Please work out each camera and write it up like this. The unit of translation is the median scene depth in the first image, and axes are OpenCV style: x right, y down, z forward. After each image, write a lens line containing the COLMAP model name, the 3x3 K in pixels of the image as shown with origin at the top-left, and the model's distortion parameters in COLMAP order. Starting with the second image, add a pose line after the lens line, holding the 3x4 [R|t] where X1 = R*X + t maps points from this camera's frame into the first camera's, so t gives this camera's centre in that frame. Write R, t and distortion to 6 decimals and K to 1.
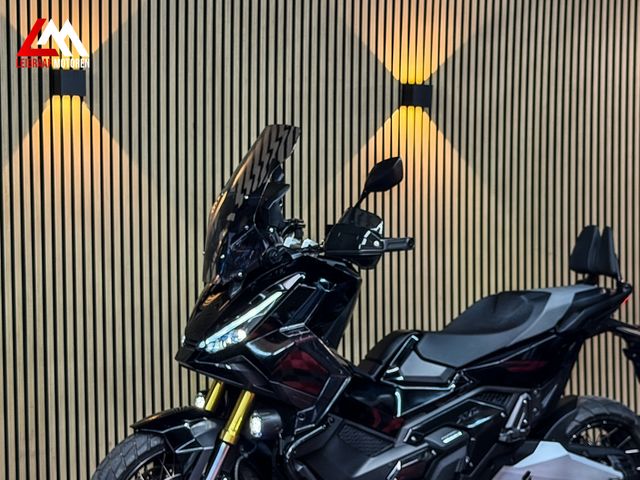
lens RADIAL K [[1403.0, 0, 334.0], [0, 1403.0, 244.5], [0, 0, 1]] dist [0.126337, 0.000000]
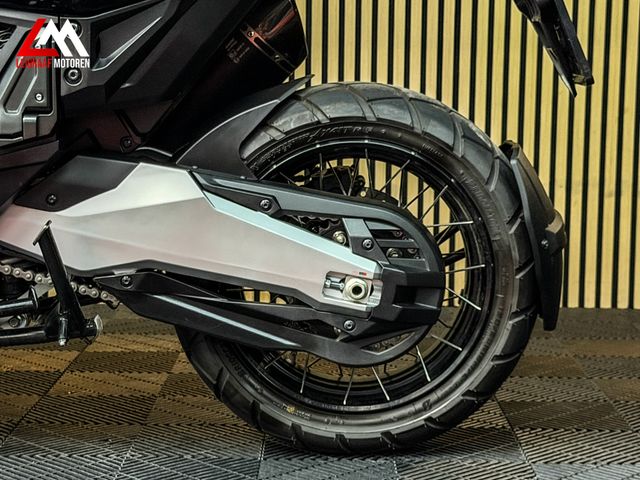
lens RADIAL K [[1403.0, 0, 325.9], [0, 1403.0, 240.8], [0, 0, 1]] dist [0.126337, 0.000000]
pose [[0.883419, 0.079154, -0.461851, 0.336732], [-0.038811, 0.994603, 0.096224, 0.105219], [0.466975, -0.067081, 0.881723, 0.577115]]
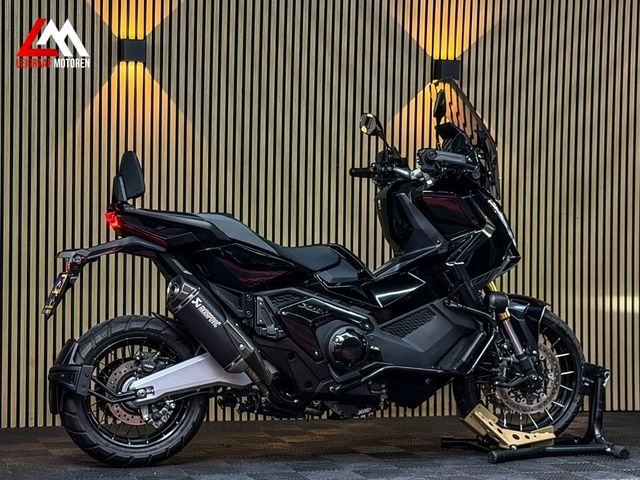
lens RADIAL K [[1438.2, 0, 321.2], [0, 1438.2, 235.4], [0, 0, 1]] dist [0.134838, 0.000000]
pose [[0.983669, 0.019477, -0.178929, 0.191349], [-0.028294, 0.998501, -0.046855, 0.094573], [0.177748, 0.051152, 0.982746, -0.167800]]
